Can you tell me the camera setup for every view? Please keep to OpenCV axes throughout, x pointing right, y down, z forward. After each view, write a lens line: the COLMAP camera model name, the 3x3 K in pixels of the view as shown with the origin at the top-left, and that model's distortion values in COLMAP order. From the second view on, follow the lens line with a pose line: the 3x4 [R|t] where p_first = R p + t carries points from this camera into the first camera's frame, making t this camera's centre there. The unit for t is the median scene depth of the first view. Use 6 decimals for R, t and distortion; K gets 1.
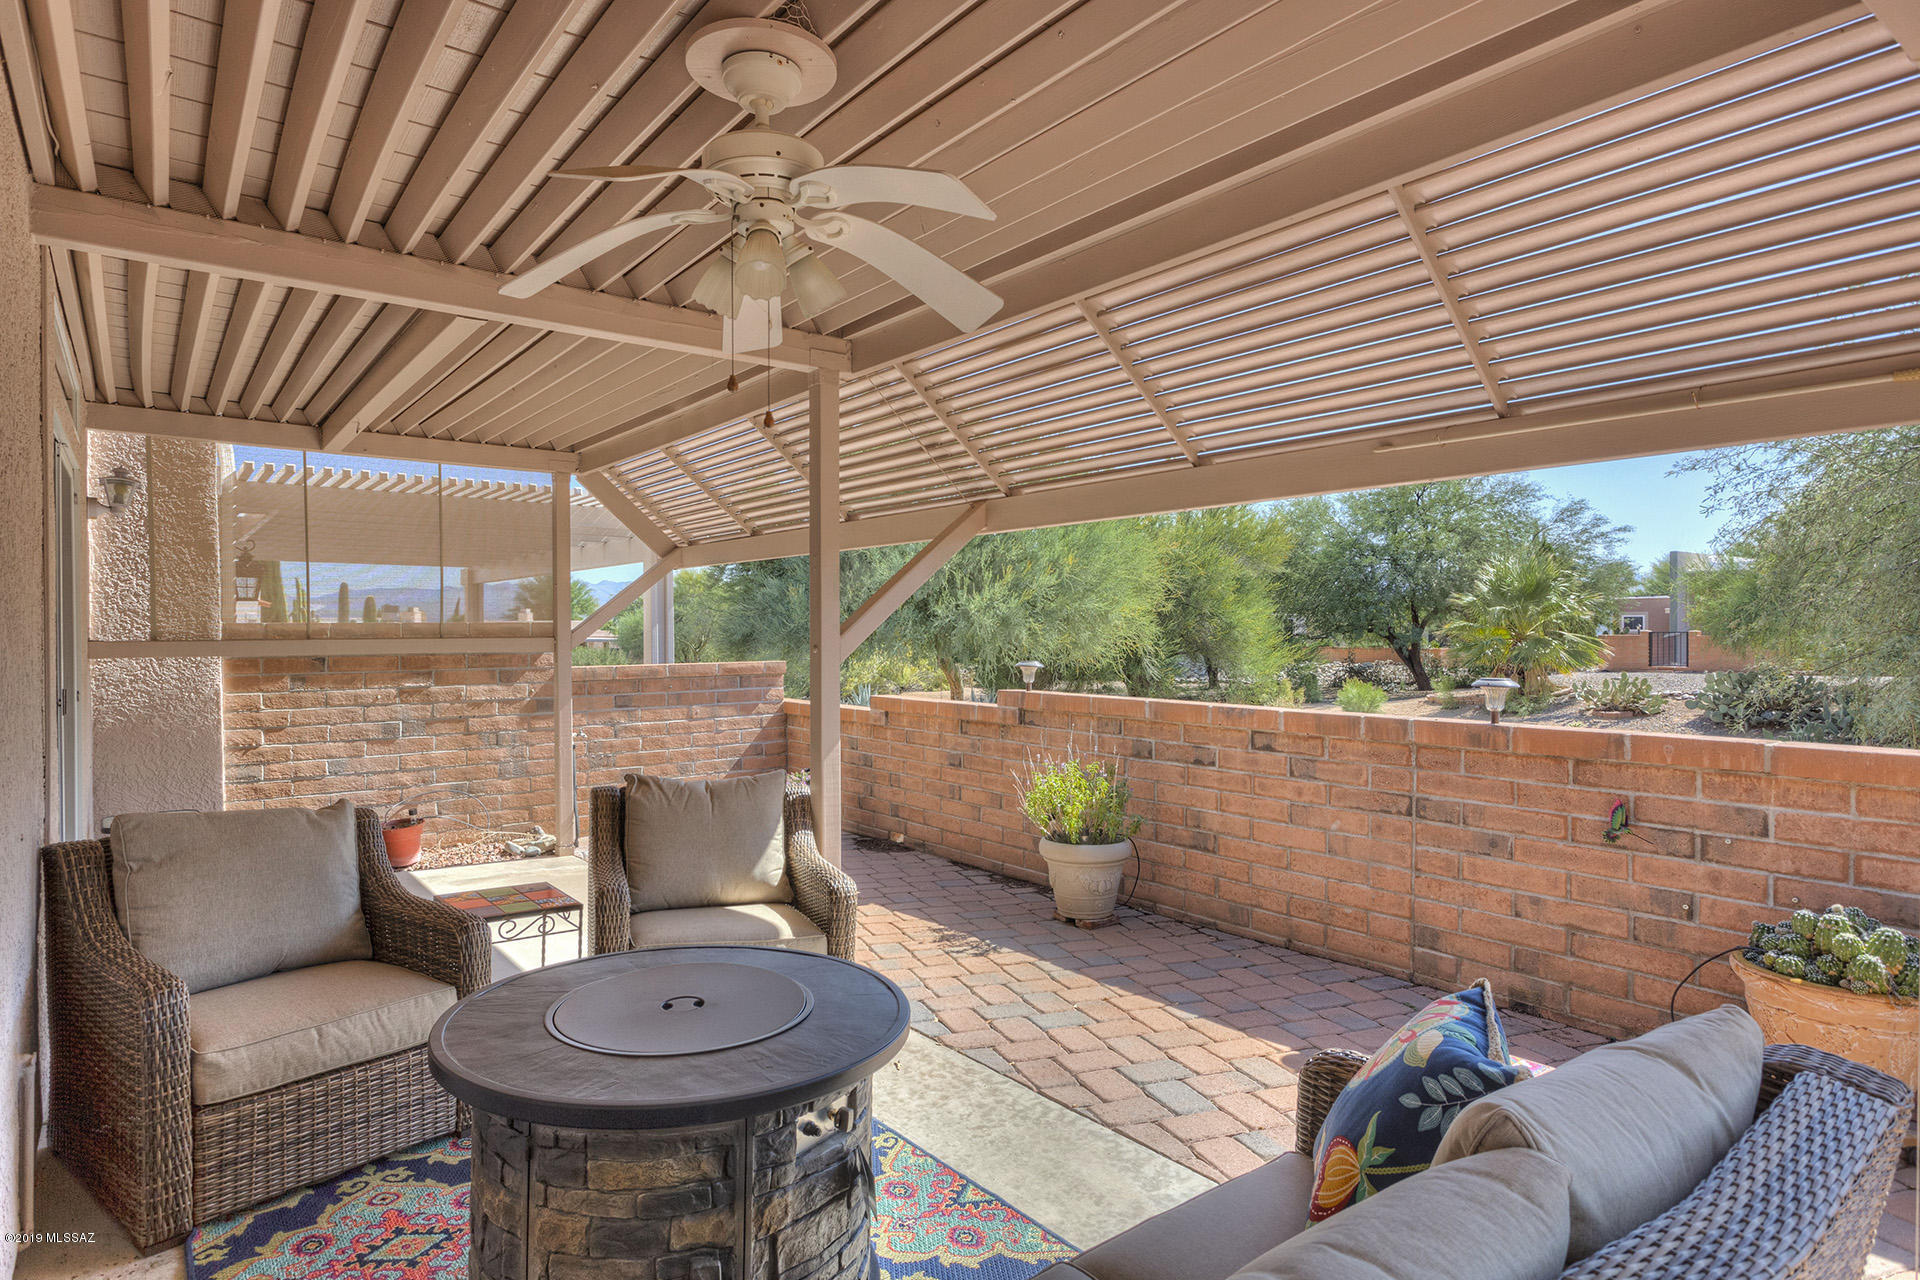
lens RADIAL K [[1055.9, 0, 952.6], [0, 1055.9, 627.3], [0, 0, 1]] dist [0.001524, 0.000735]
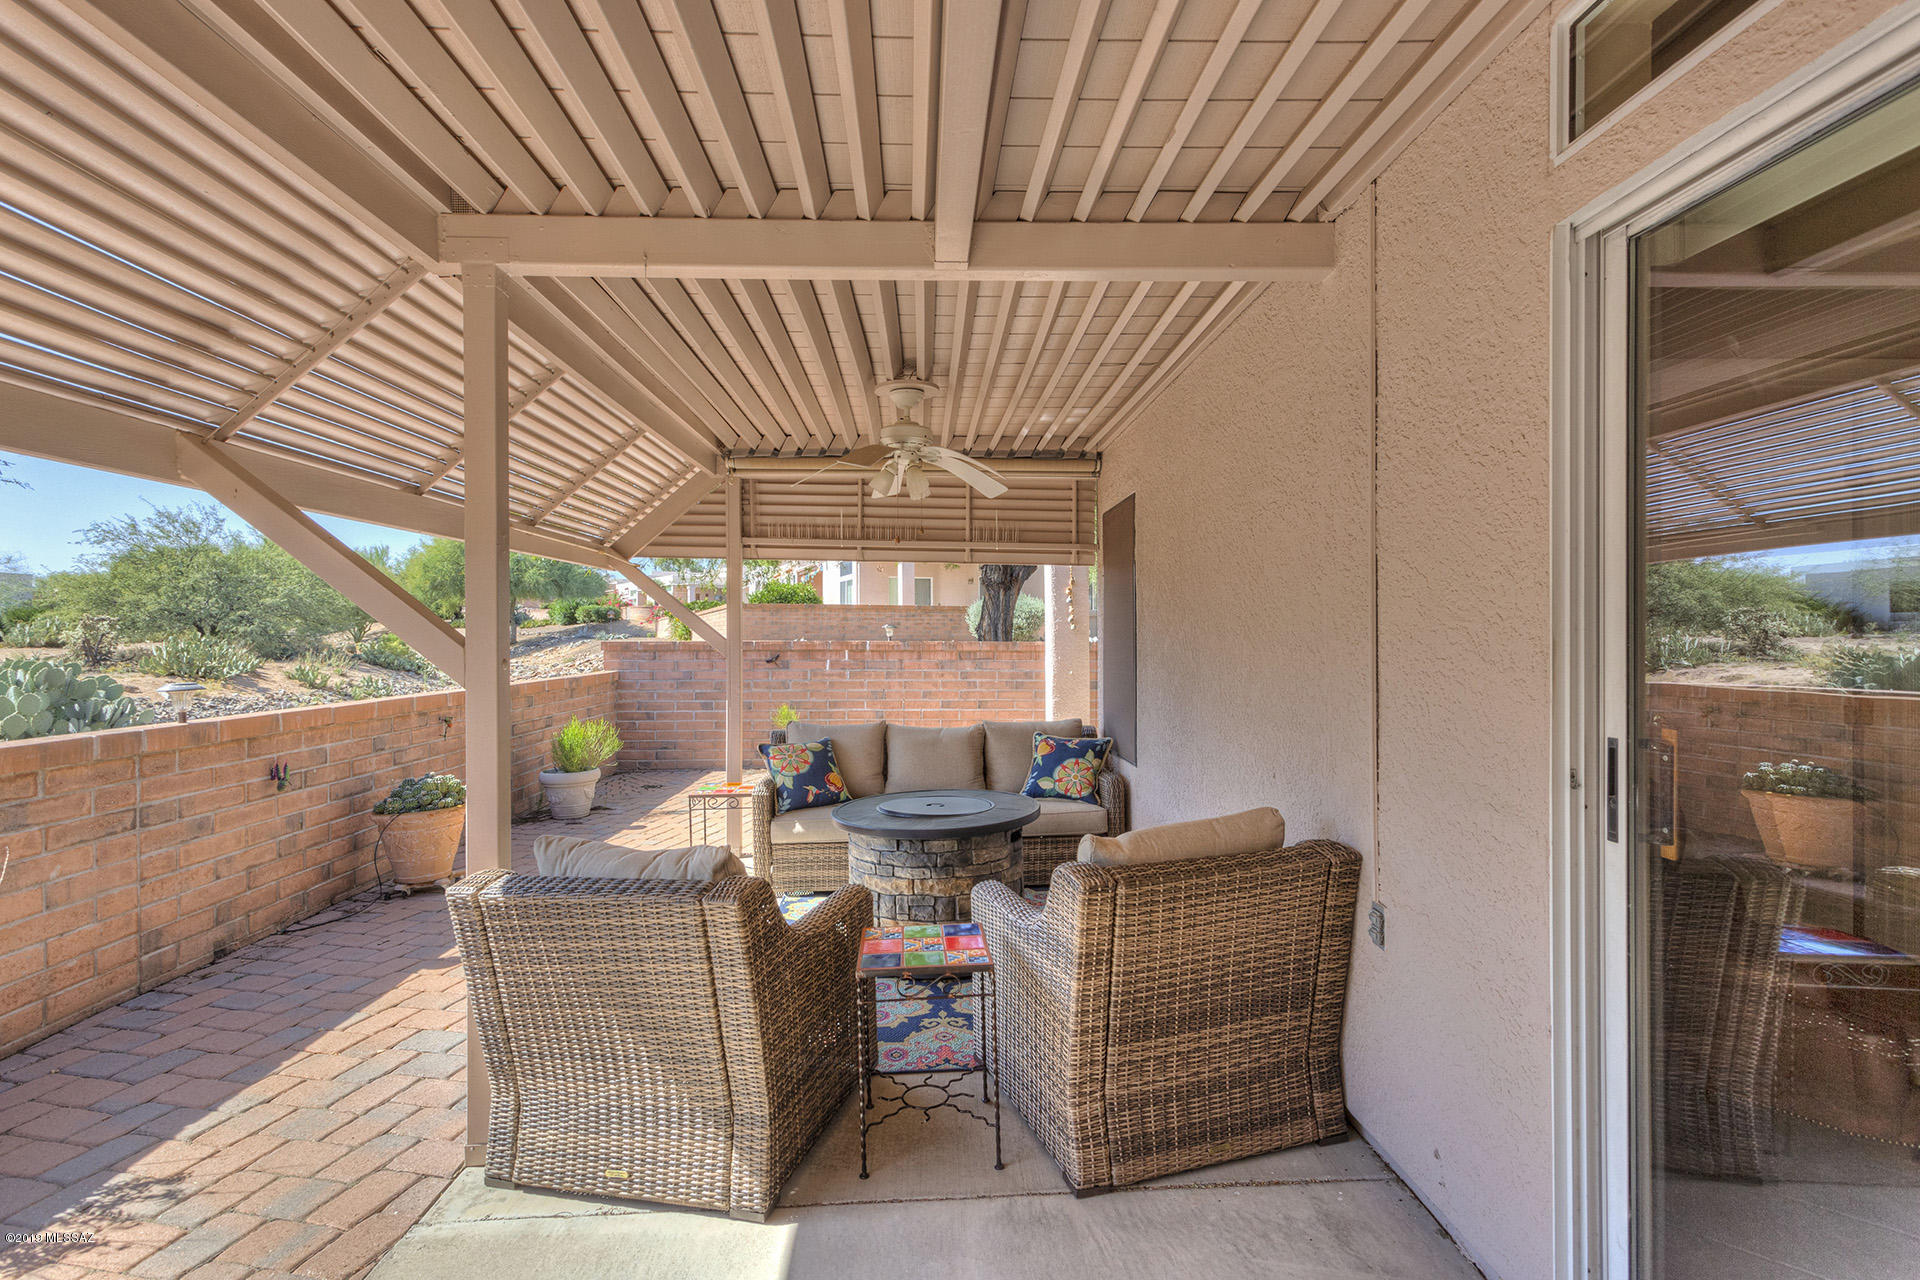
lens RADIAL K [[898.2, 0, 972.7], [0, 898.2, 644.7], [0, 0, 1]] dist [0.004600, 0.001589]
pose [[-0.823666, -0.001019, 0.567074, -0.607509], [0.004834, 0.999949, 0.008818, 0.002579], [-0.567054, 0.010004, -0.823620, 1.098284]]
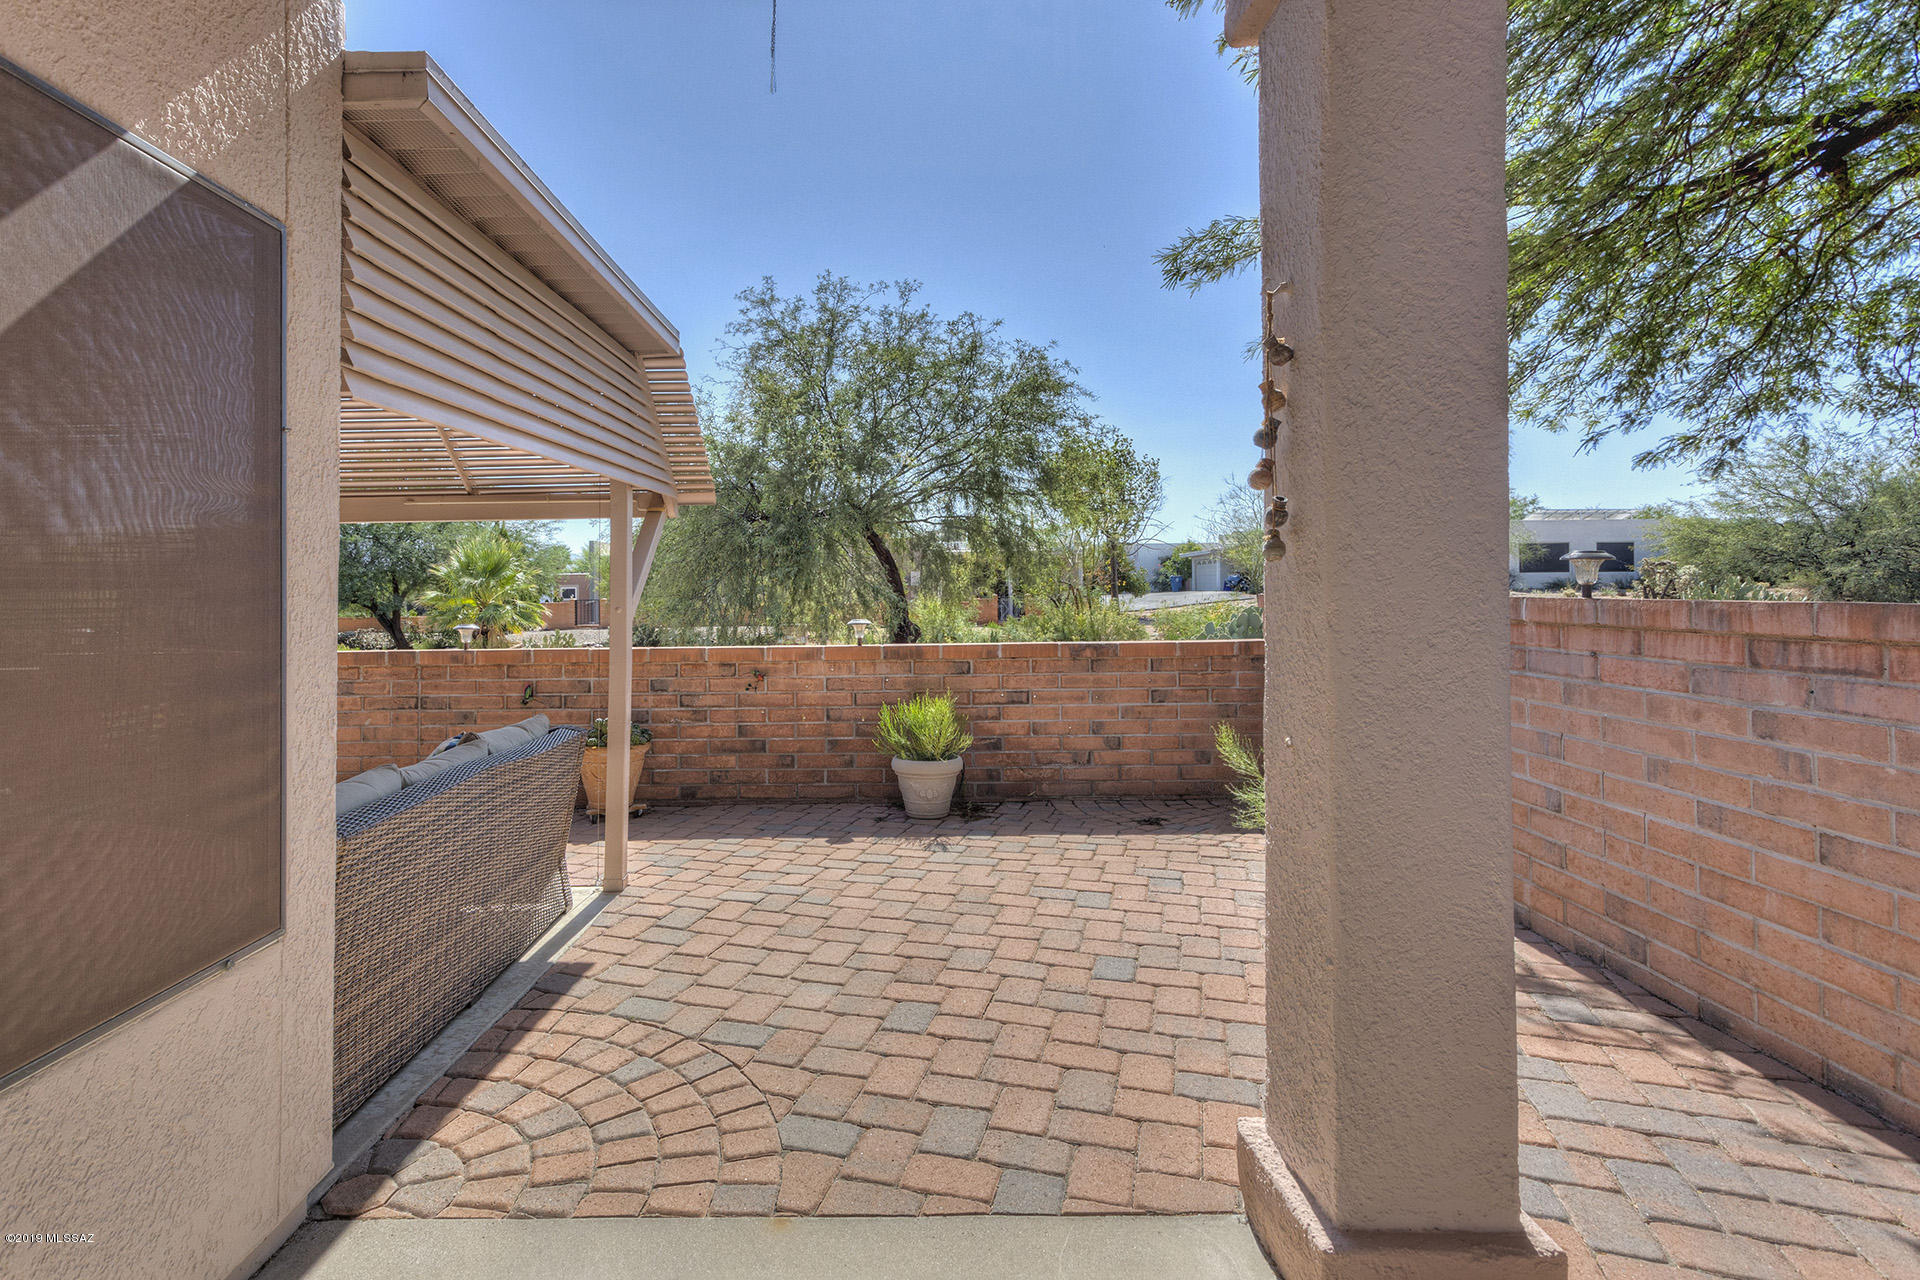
lens RADIAL K [[972.7, 0, 898.6], [0, 972.7, 582.8], [0, 0, 1]] dist [0.001660, 0.000366]
pose [[0.626015, 0.003407, 0.779804, -0.256437], [0.008974, 0.999893, -0.011573, 0.003503], [-0.779760, 0.014242, 0.625917, -0.494129]]
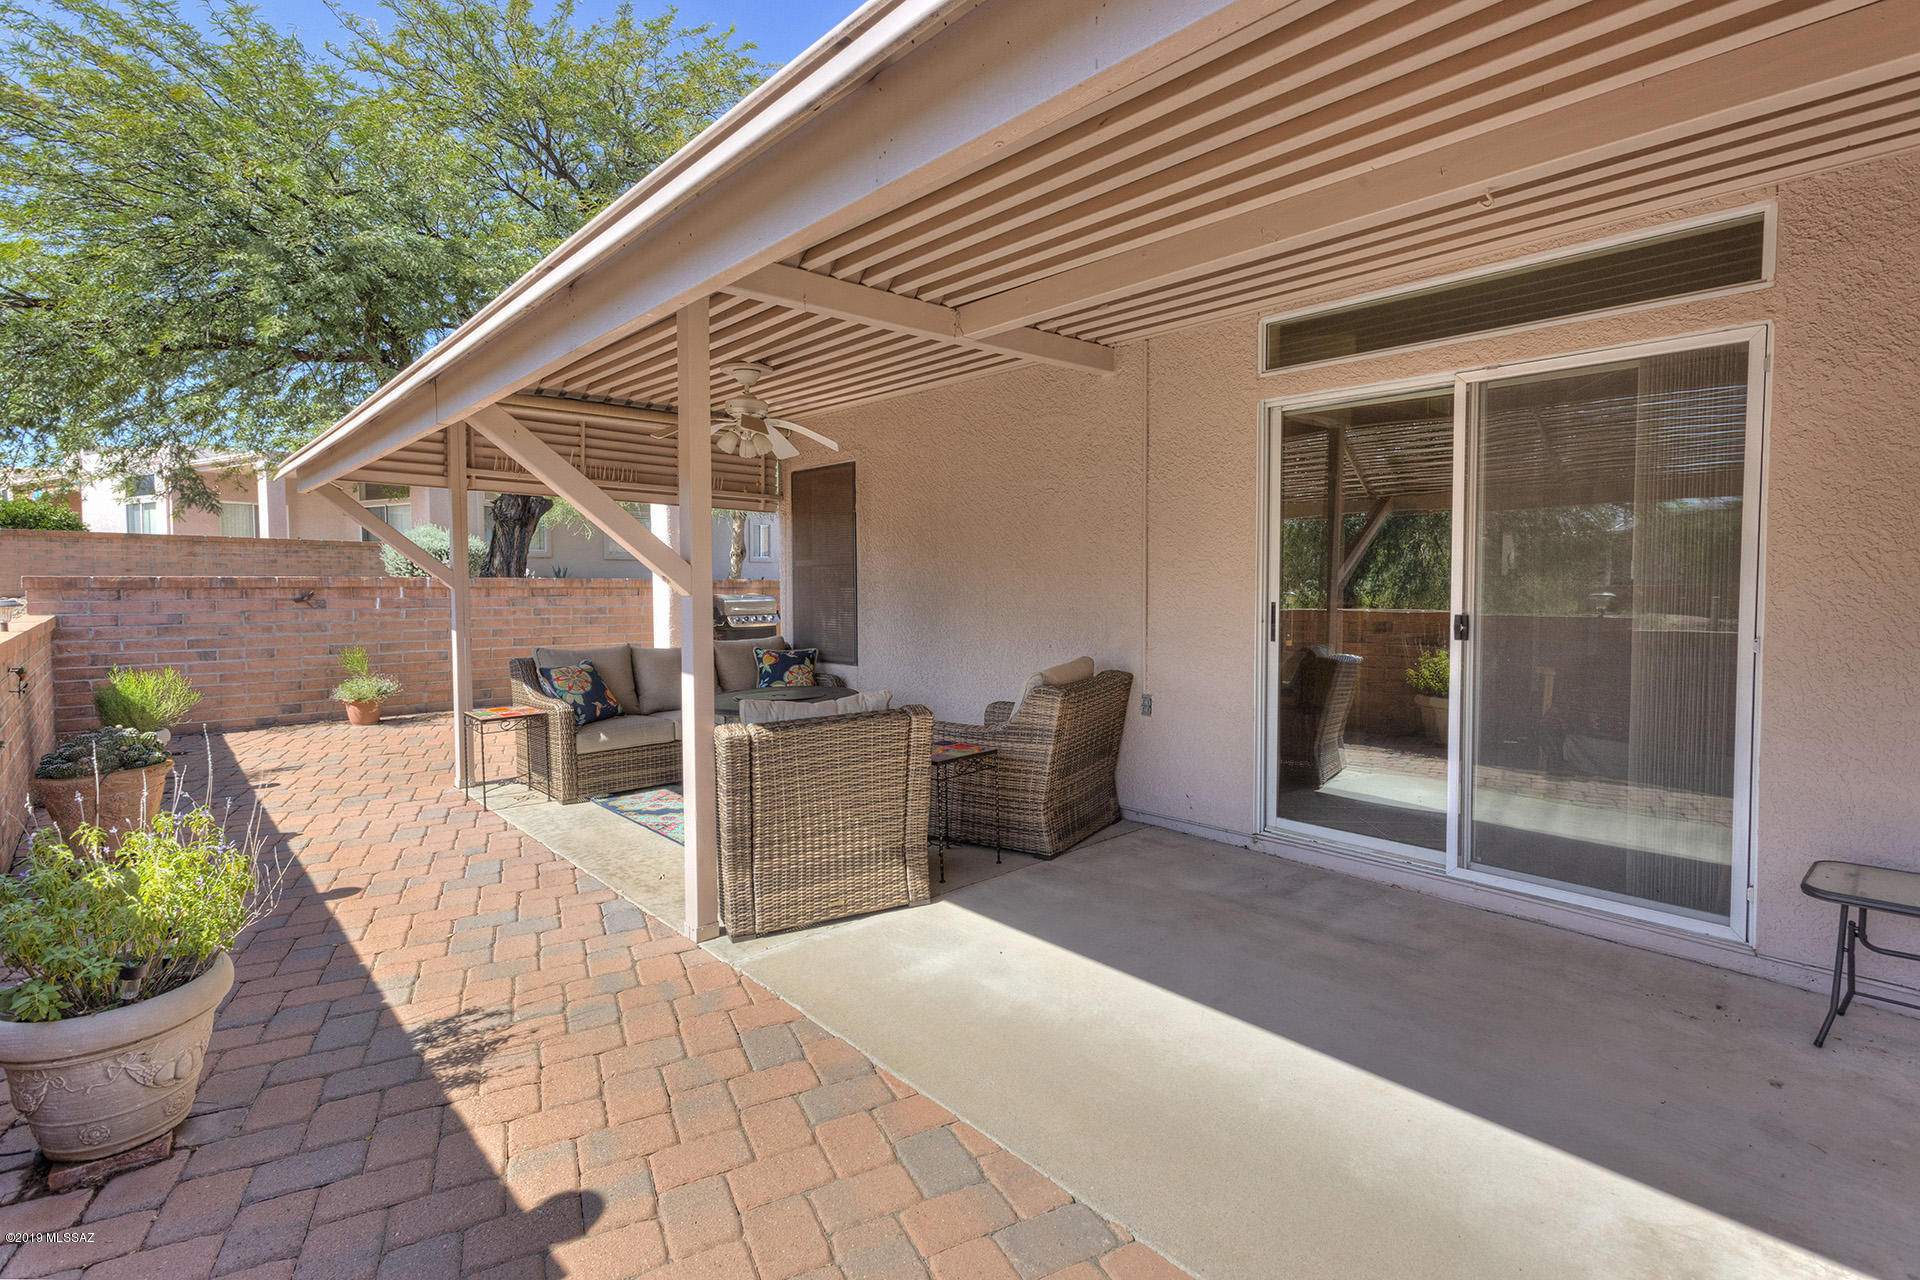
lens RADIAL K [[898.2, 0, 966.4], [0, 898.2, 625.3], [0, 0, 1]] dist [0.004600, 0.001589]
pose [[-0.996816, 0.007825, -0.079352, -0.250971], [0.003692, 0.998635, 0.052099, 0.017015], [0.079651, 0.051640, -0.995484, 1.529104]]
